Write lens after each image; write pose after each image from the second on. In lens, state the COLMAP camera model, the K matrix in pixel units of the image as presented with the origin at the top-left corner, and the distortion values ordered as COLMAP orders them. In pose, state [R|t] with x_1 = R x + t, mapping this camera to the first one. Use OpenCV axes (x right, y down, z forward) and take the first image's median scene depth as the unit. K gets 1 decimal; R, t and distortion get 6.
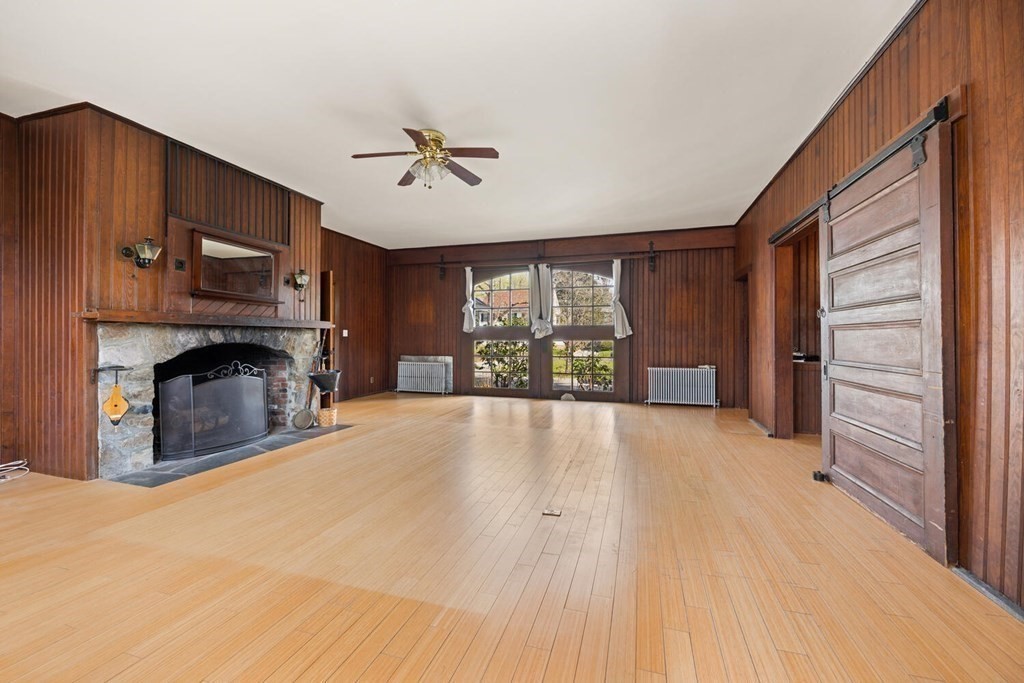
lens RADIAL K [[408.1, 0, 528.4], [0, 408.1, 337.8], [0, 0, 1]] dist [-0.003352, -0.000161]
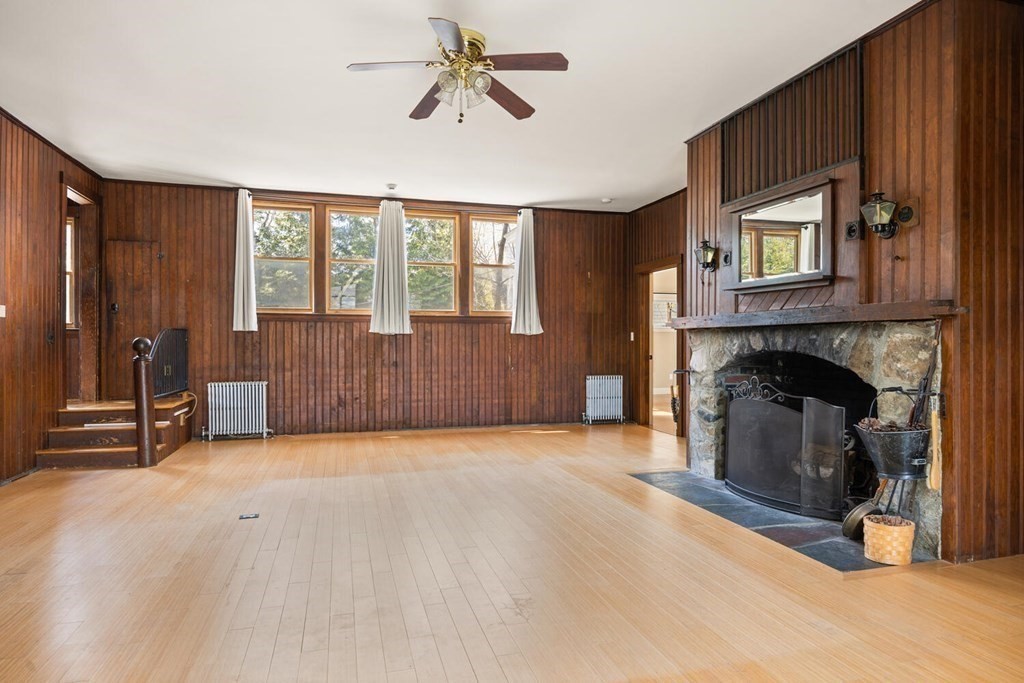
lens RADIAL K [[615.9, 0, 512.0], [0, 615.9, 341.5], [0, 0, 1]] dist [-0.003349, -0.000267]
pose [[-0.861644, -0.002709, -0.507507, 0.184915], [0.000706, 0.999978, -0.006537, 0.003732], [0.507513, -0.005991, -0.861623, 1.810352]]
